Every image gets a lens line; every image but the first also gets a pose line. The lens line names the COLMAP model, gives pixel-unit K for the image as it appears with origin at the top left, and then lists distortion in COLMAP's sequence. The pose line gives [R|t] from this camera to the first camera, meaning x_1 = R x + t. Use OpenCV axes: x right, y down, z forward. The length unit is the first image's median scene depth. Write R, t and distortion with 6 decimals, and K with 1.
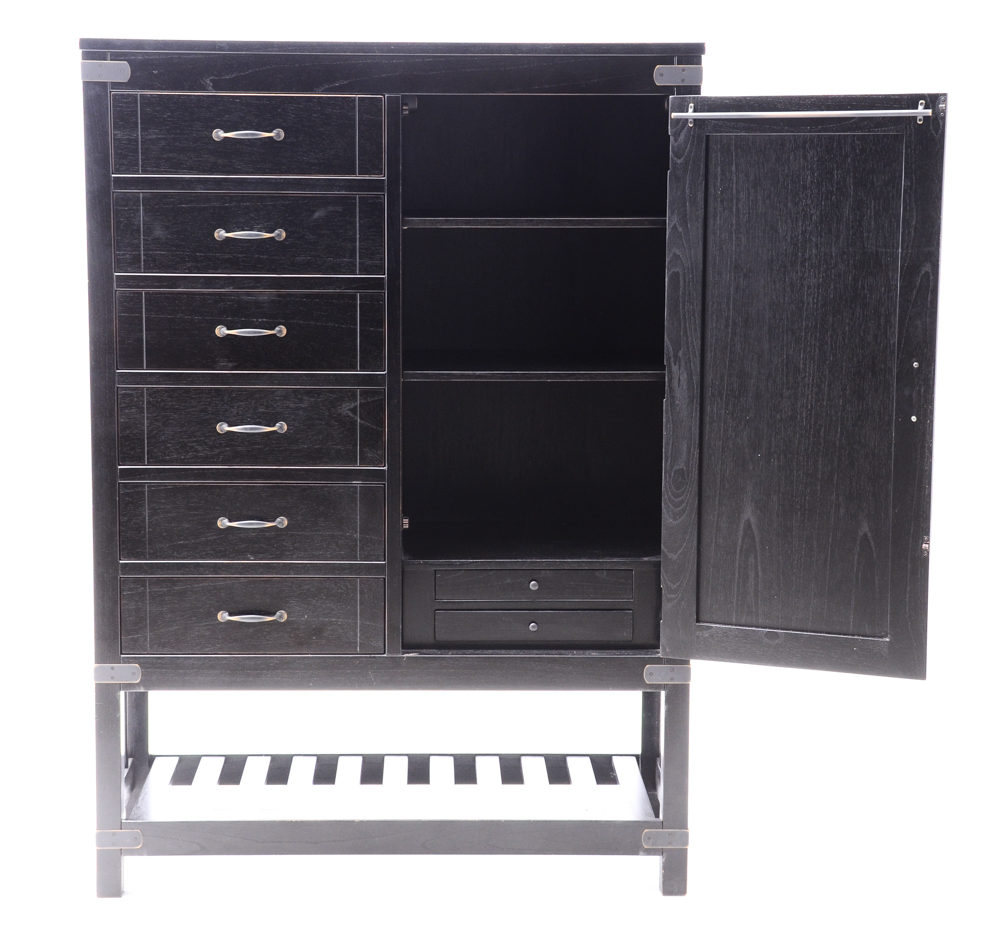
lens RADIAL K [[2273.3, 0, 443.5], [0, 2273.3, 464.6], [0, 0, 1]] dist [0.145306, 0.000000]
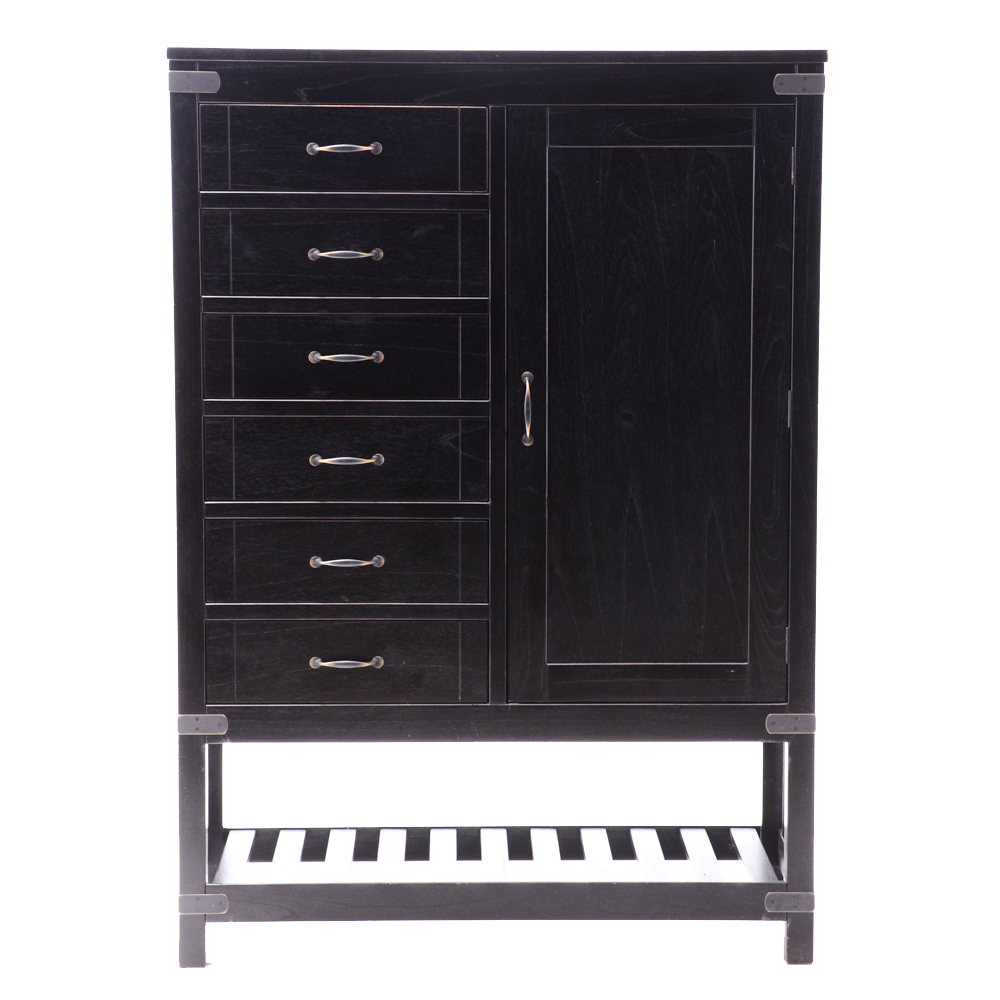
lens RADIAL K [[3142.8, 0, 495.9], [0, 3142.8, 540.7], [0, 0, 1]] dist [0.239911, 0.000000]
pose [[0.999966, -0.003427, 0.007537, -0.032418], [0.003608, 0.999703, -0.024090, 0.048161], [-0.007453, 0.024116, 0.999681, -0.294648]]
